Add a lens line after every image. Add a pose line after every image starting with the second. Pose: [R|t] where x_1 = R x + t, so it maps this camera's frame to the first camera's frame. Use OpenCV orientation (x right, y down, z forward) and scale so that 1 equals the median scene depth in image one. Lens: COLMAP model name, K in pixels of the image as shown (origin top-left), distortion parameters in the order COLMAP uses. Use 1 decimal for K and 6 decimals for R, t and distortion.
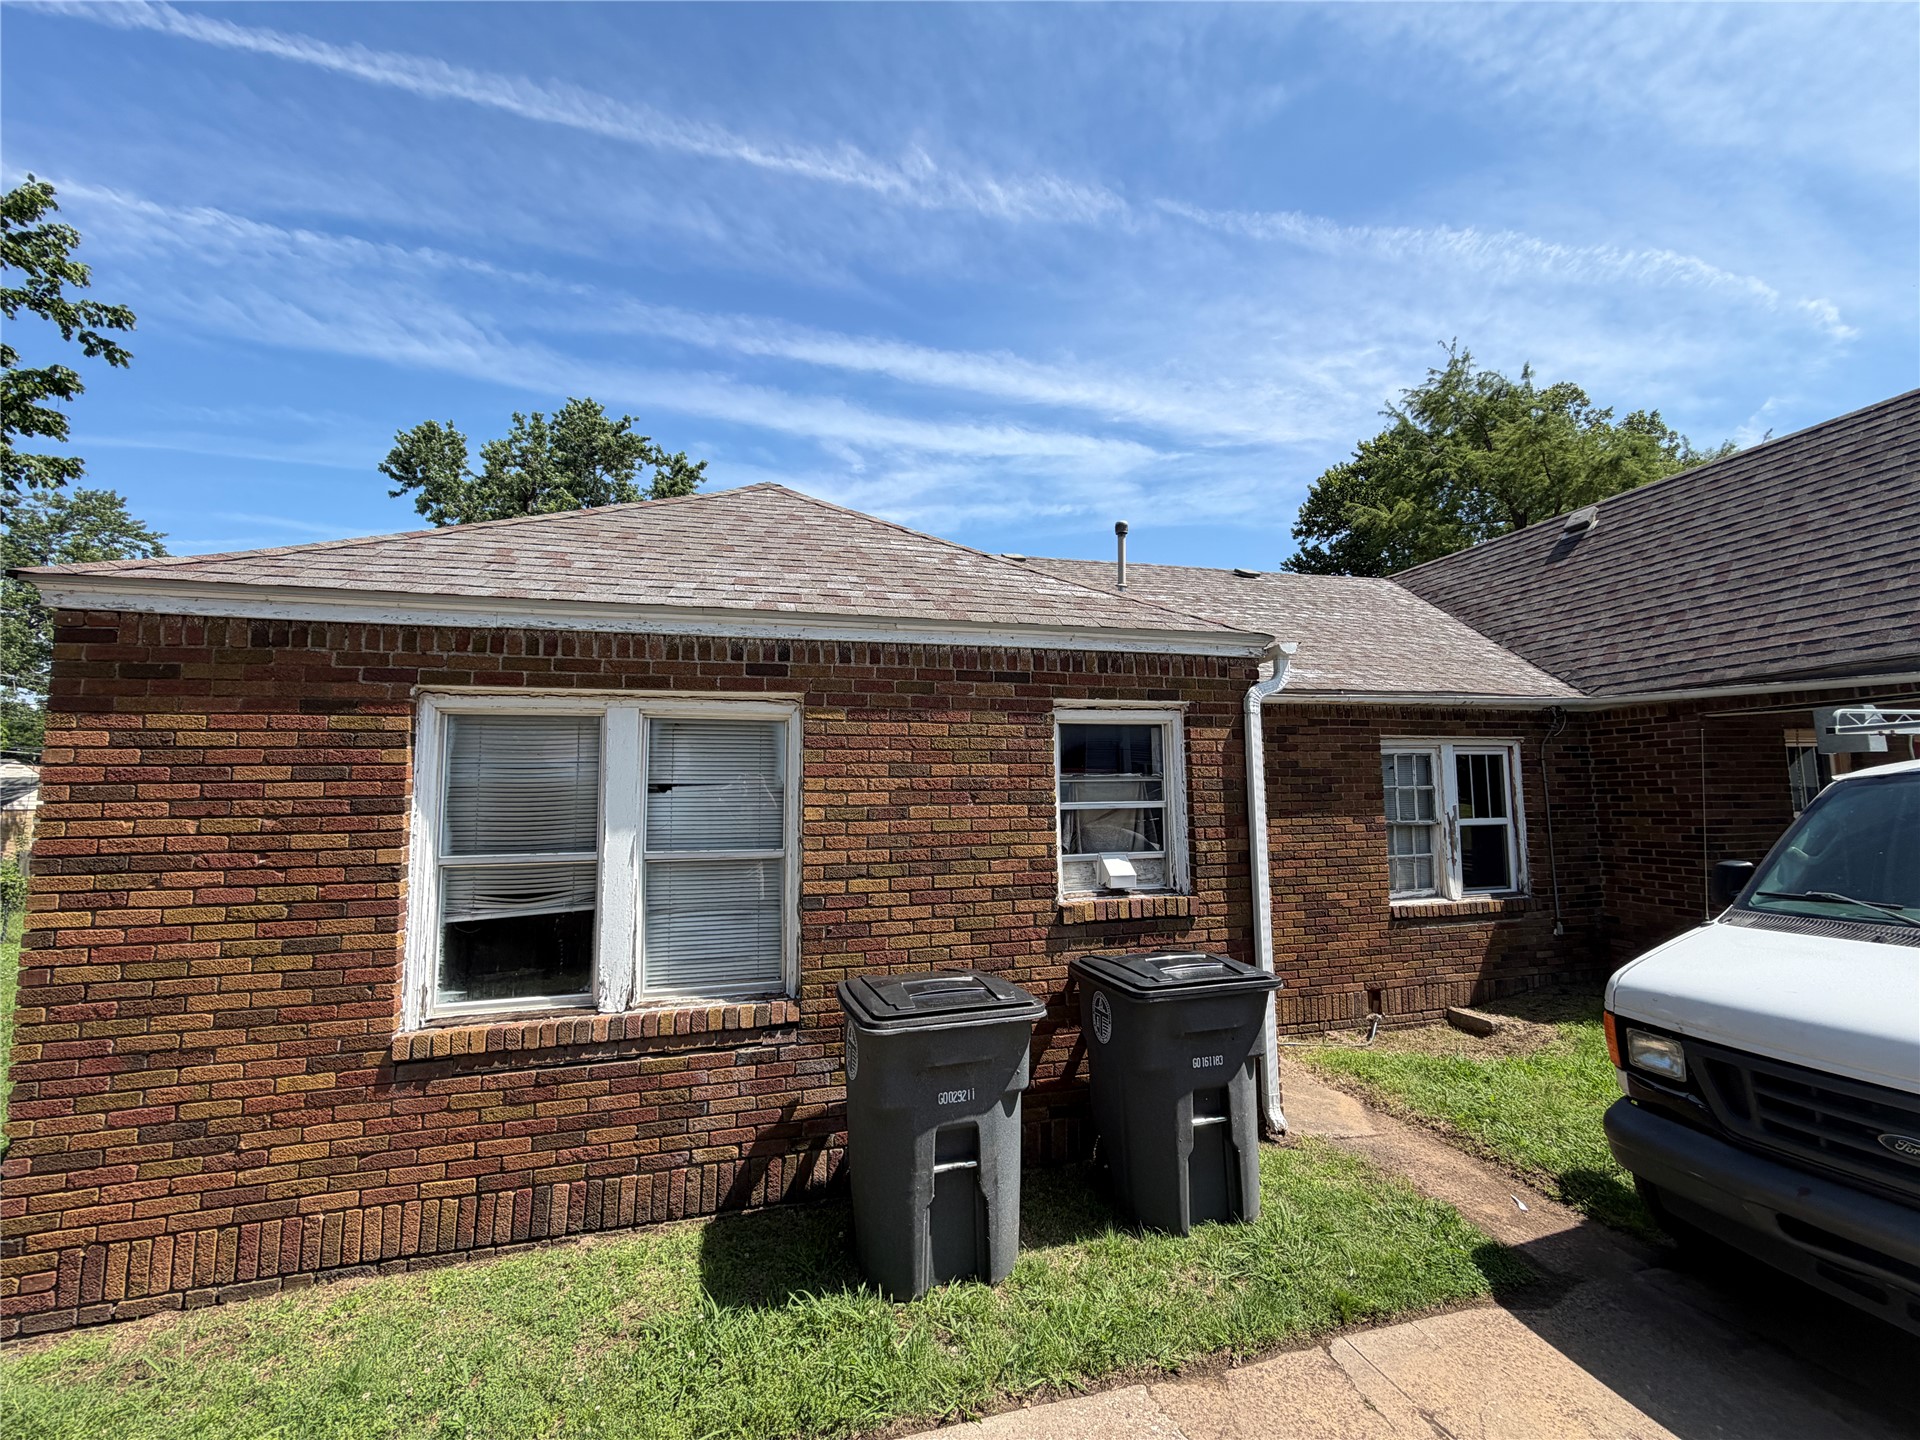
lens RADIAL K [[782.7, 0, 960.0], [0, 782.7, 720.0], [0, 0, 1]] dist [0.011861, 0.000093]
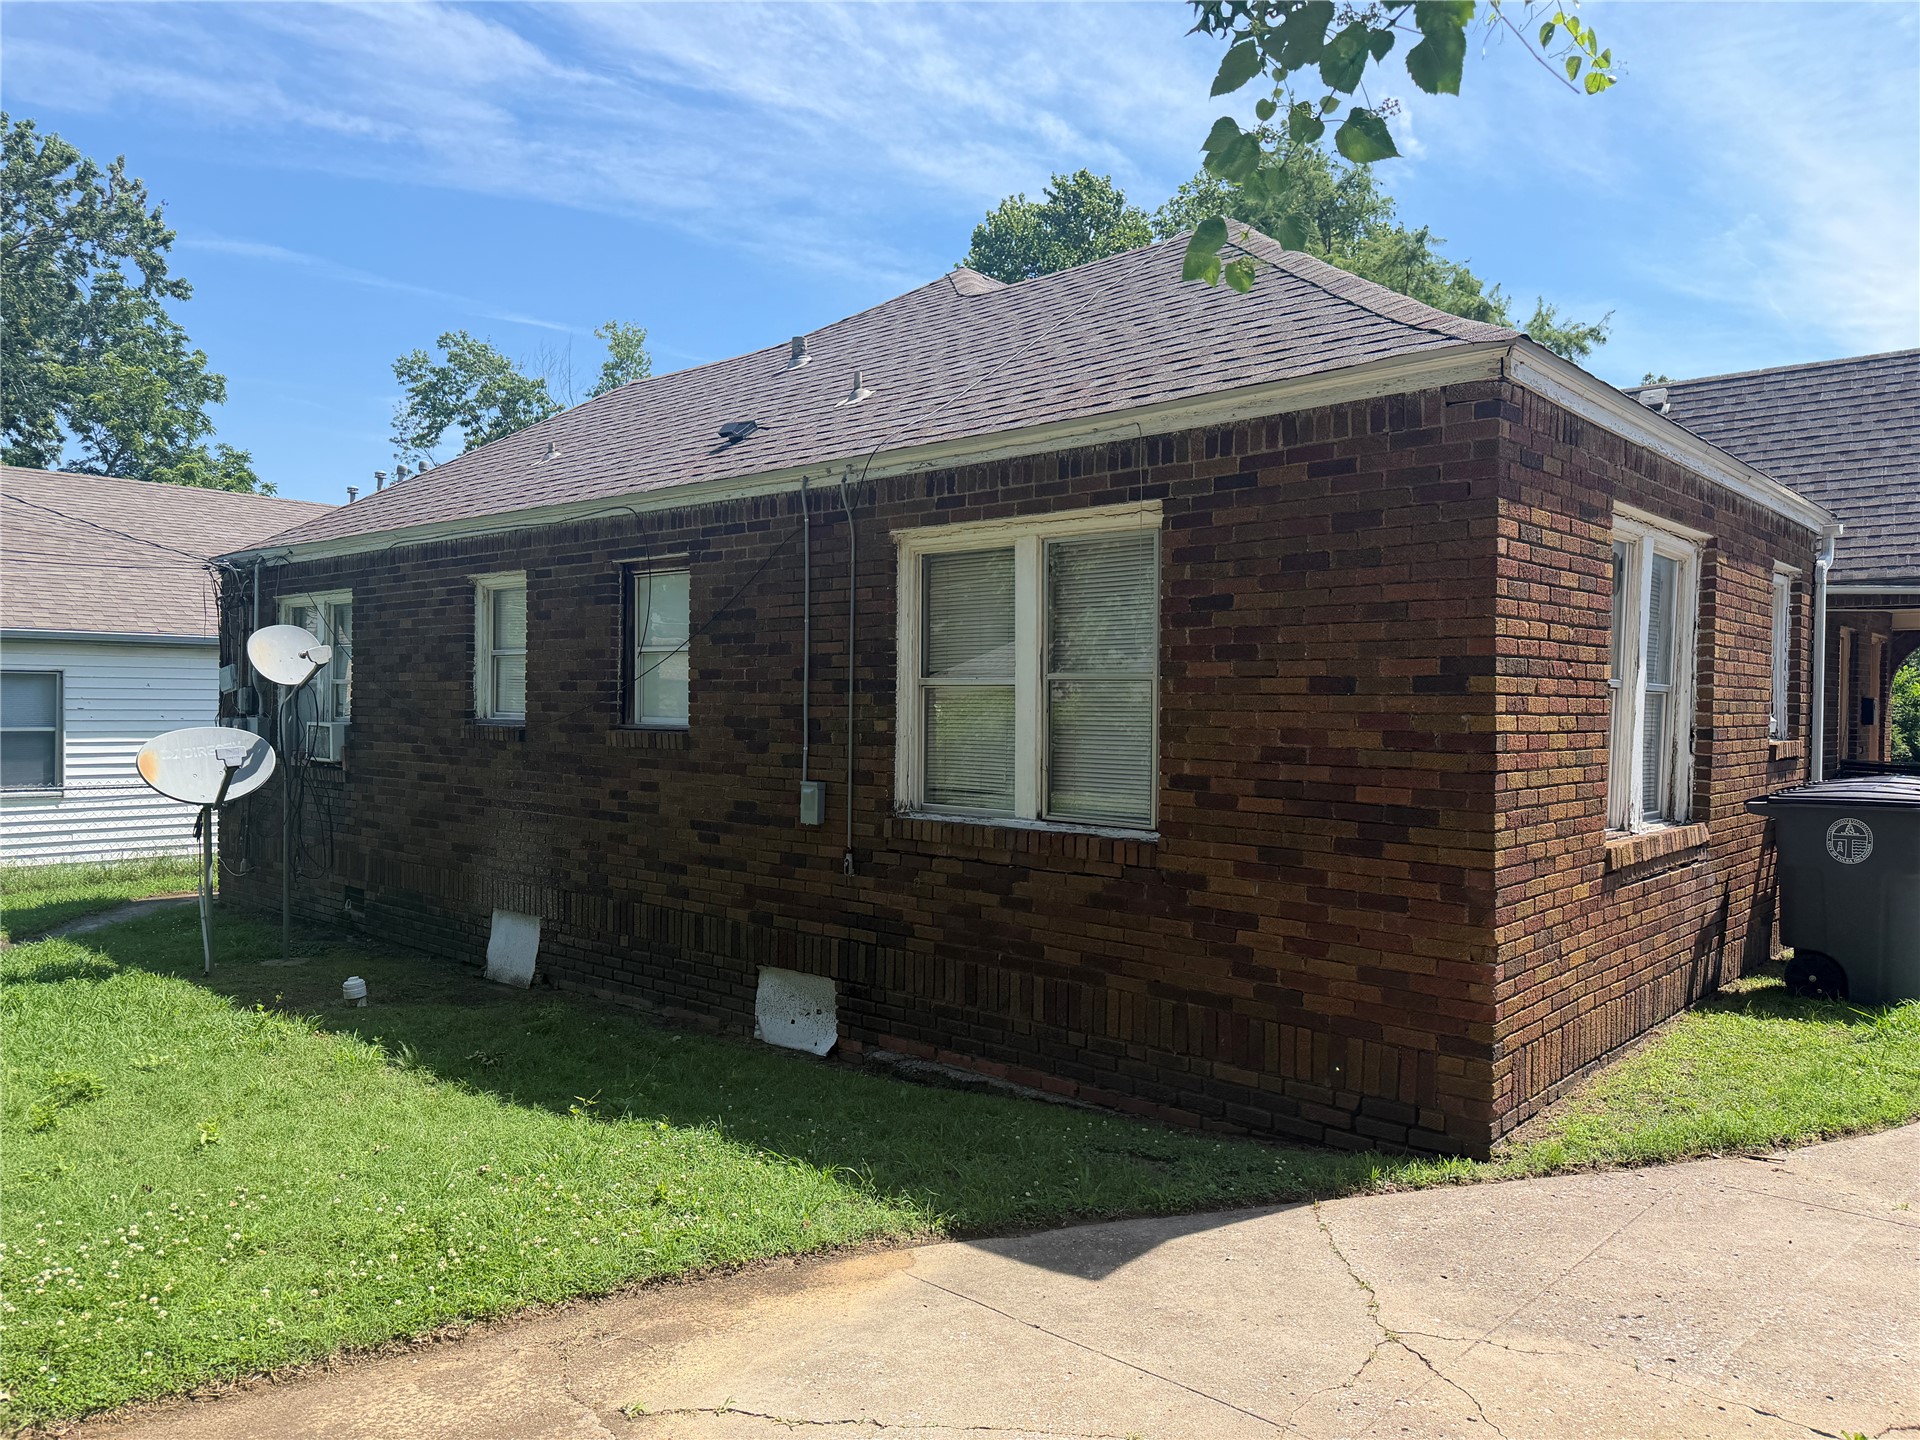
lens RADIAL K [[1345.4, 0, 960.0], [0, 1345.4, 720.0], [0, 0, 1]] dist [0.036966, -0.031987]
pose [[0.846975, 0.017684, 0.531339, -1.098333], [-0.080855, 0.992105, 0.095866, 0.062044], [-0.525448, -0.124157, 0.841718, -0.013380]]
